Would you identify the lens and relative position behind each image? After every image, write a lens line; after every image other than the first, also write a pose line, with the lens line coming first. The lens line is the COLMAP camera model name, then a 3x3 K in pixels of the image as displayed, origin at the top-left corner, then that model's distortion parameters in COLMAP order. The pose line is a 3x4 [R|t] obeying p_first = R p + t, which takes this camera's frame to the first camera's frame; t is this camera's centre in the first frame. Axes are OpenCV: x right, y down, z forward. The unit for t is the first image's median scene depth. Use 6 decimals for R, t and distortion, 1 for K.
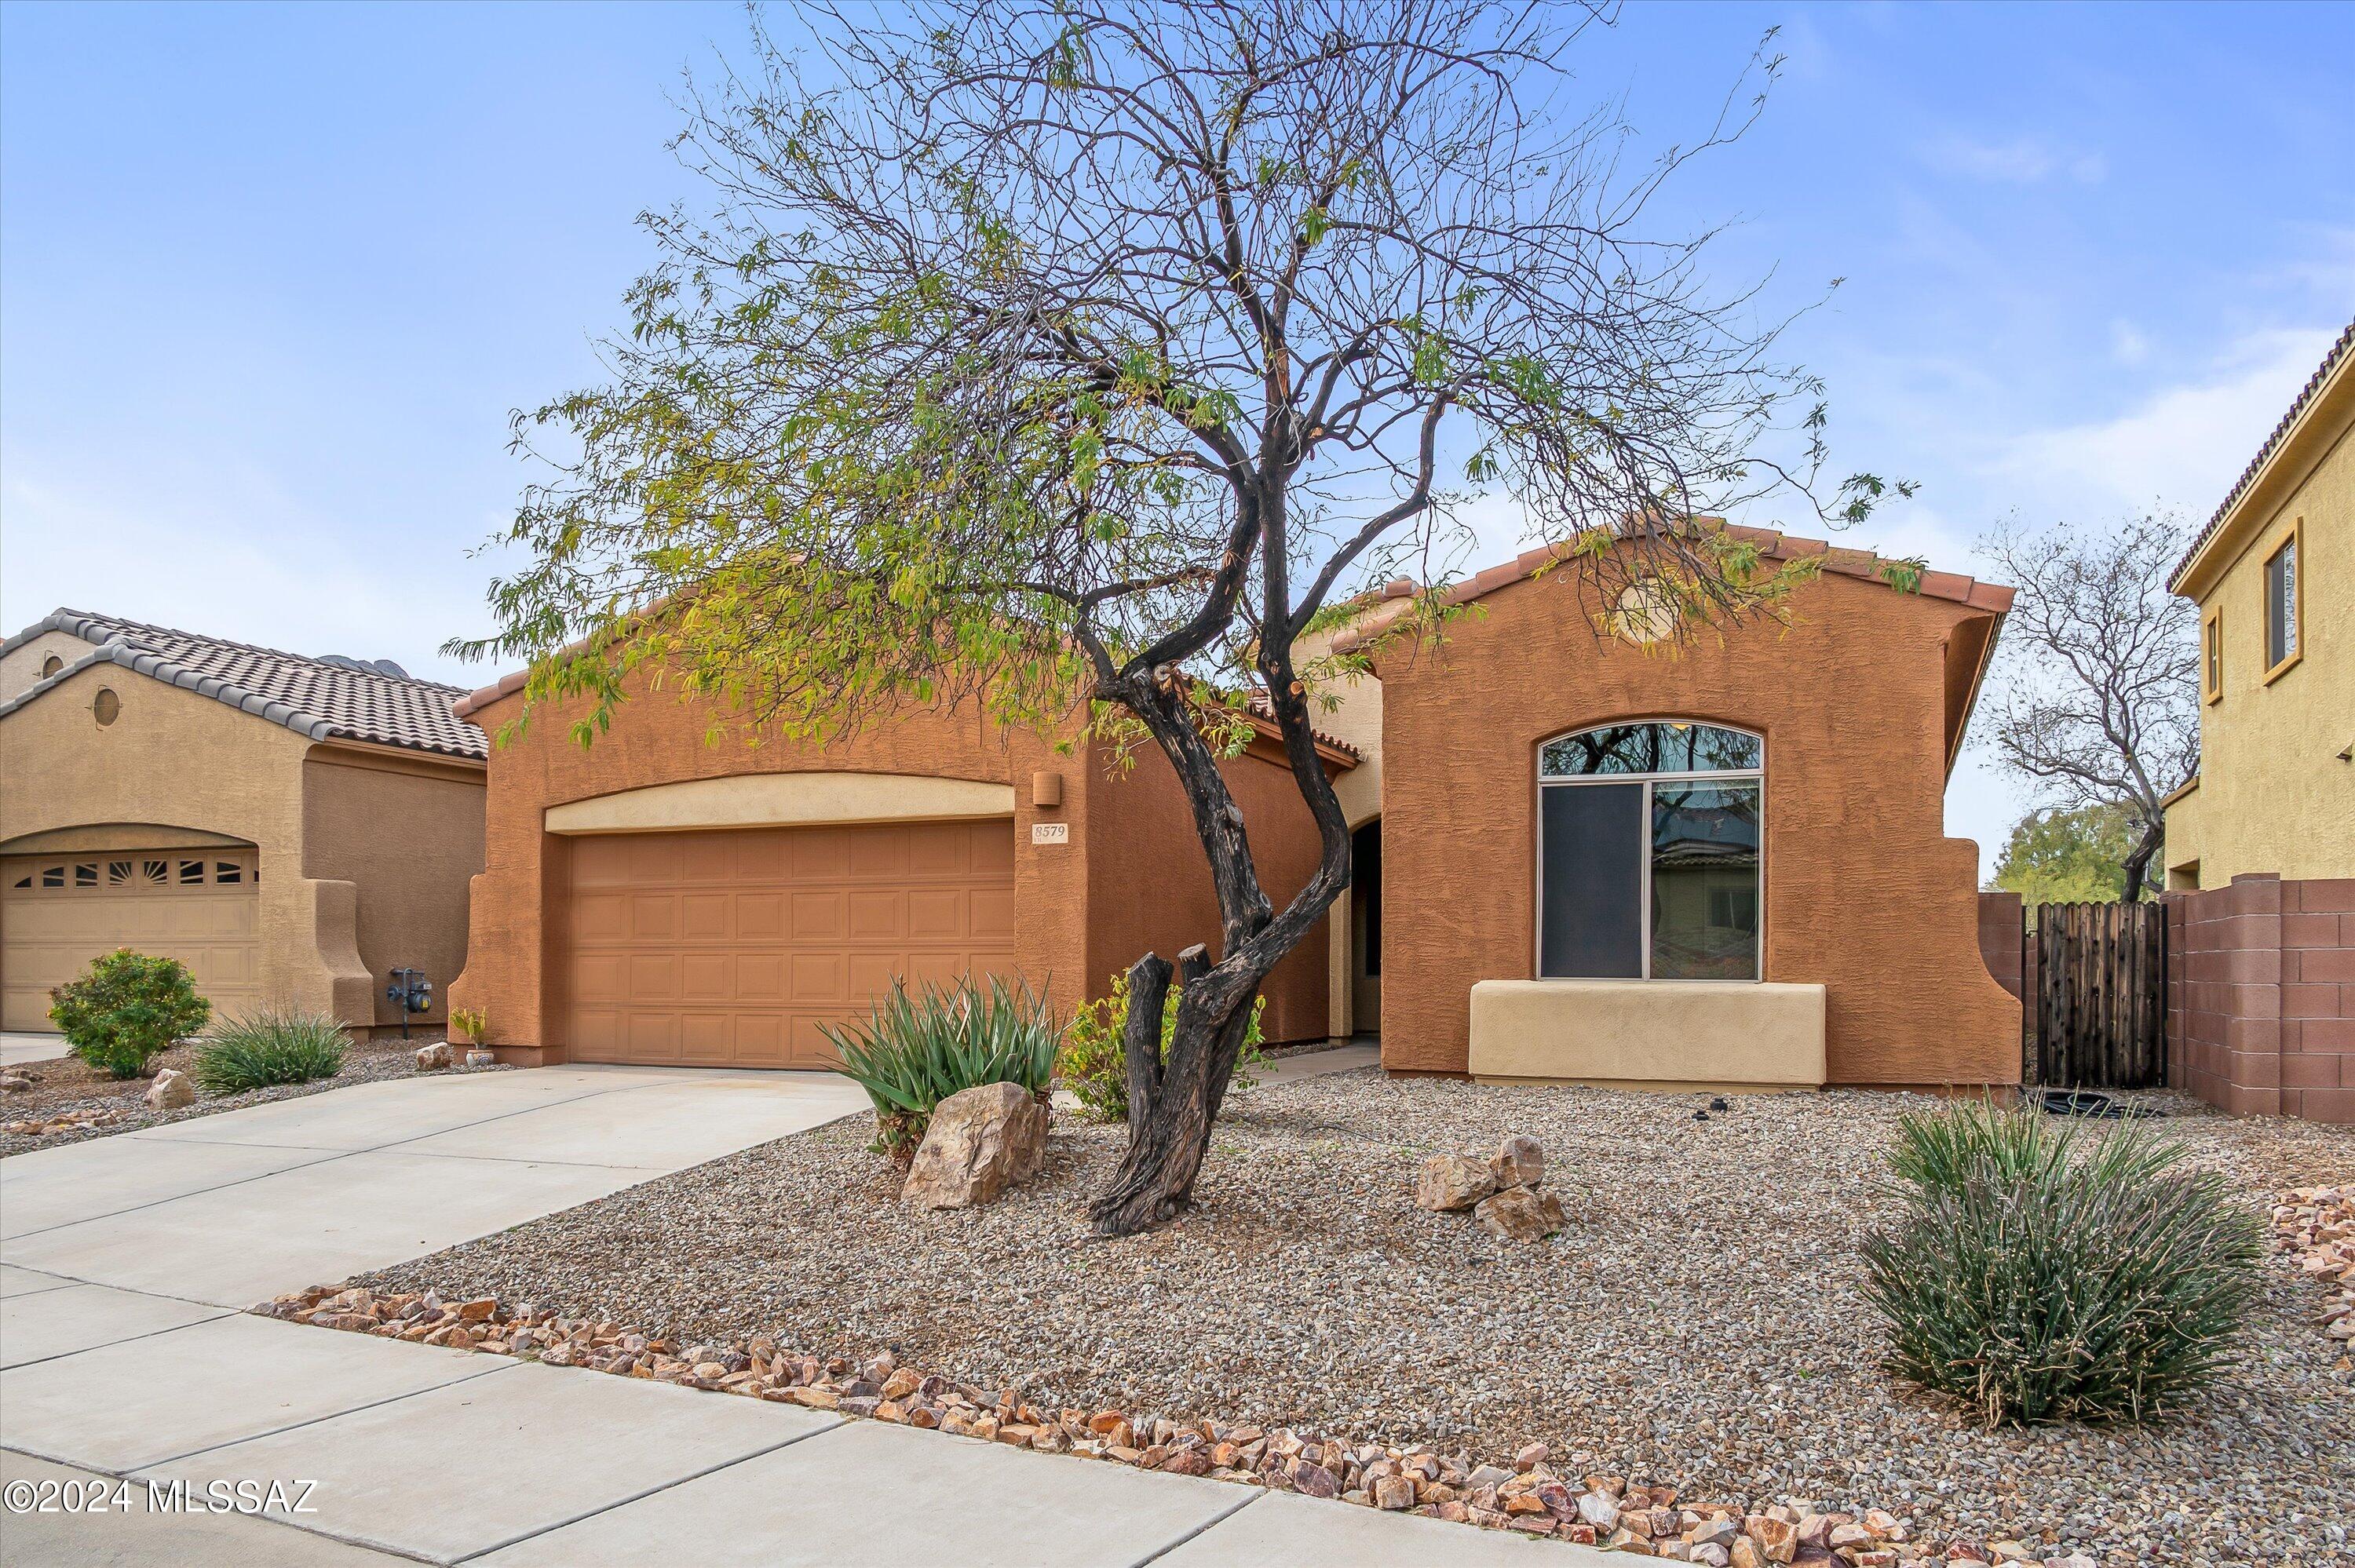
lens RADIAL K [[1674.0, 0, 1181.3], [0, 1674.0, 736.3], [0, 0, 1]] dist [-0.002051, -0.001647]
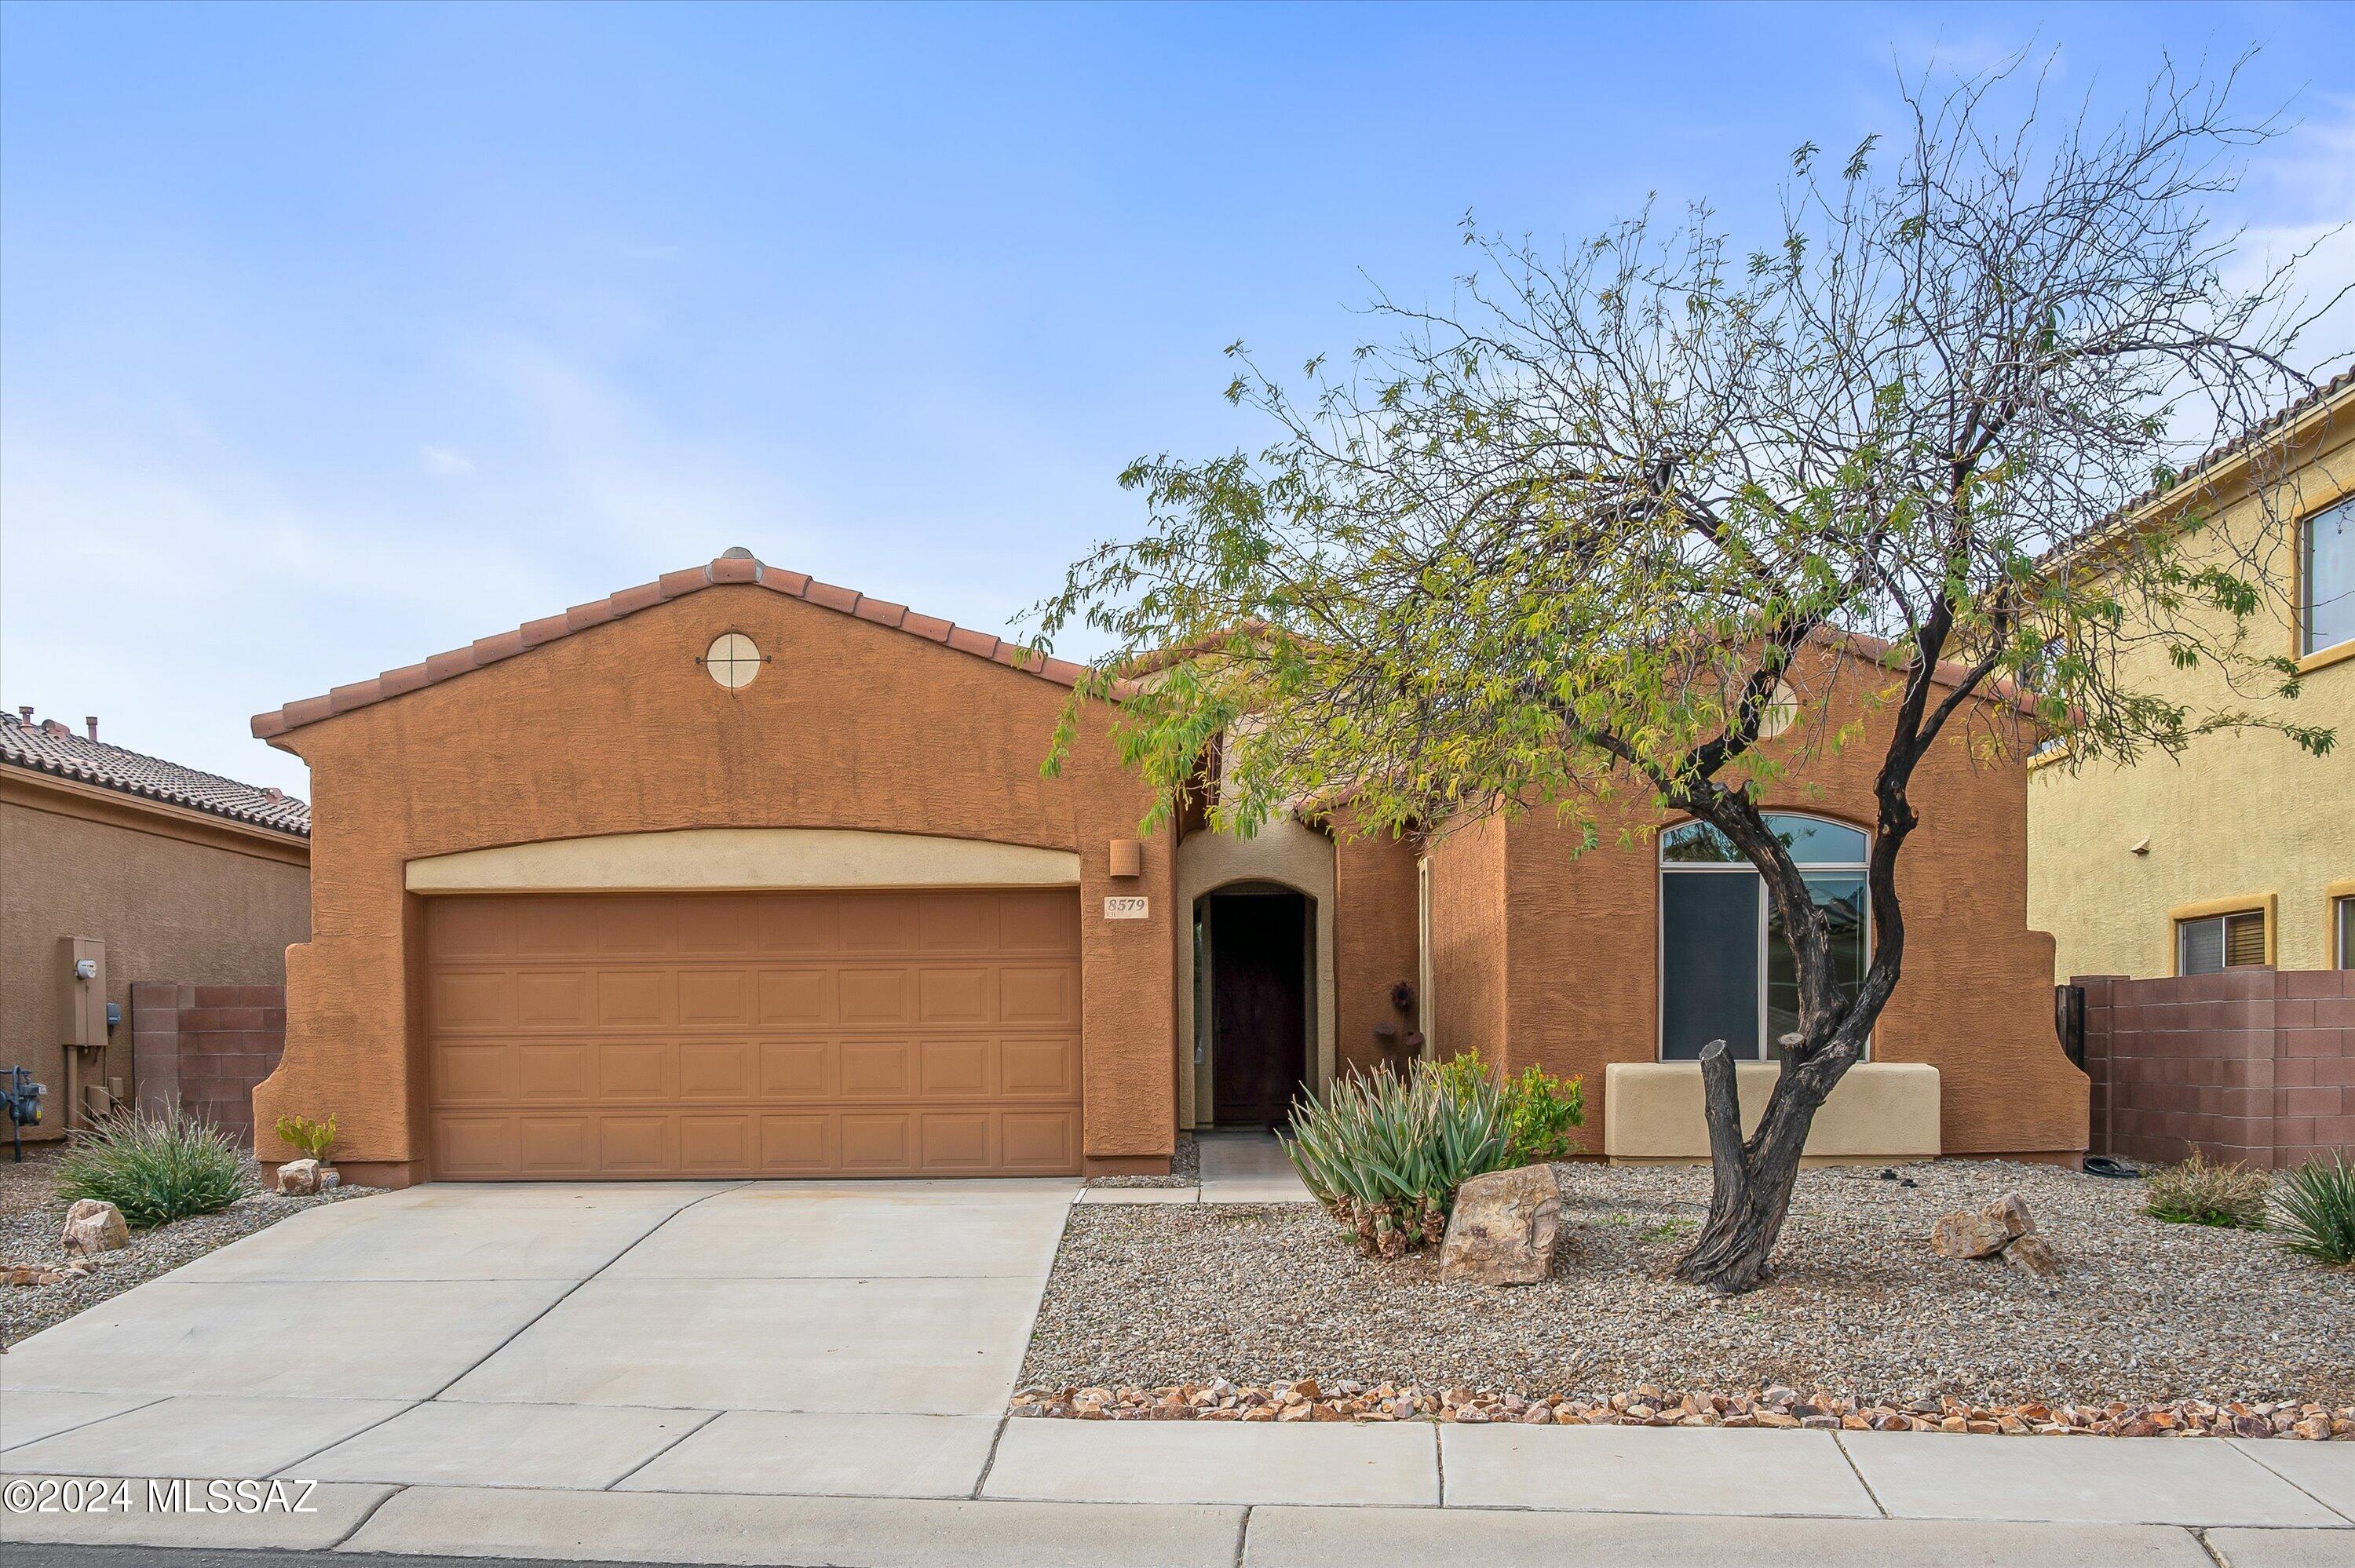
lens RADIAL K [[2210.1, 0, 1172.5], [0, 2210.1, 786.4], [0, 0, 1]] dist [0.003165, 0.001701]
pose [[0.925323, 0.035692, 0.377496, -0.563698], [-0.042898, 0.999022, 0.010695, -0.023550], [-0.376745, -0.026090, 0.925950, -0.127701]]
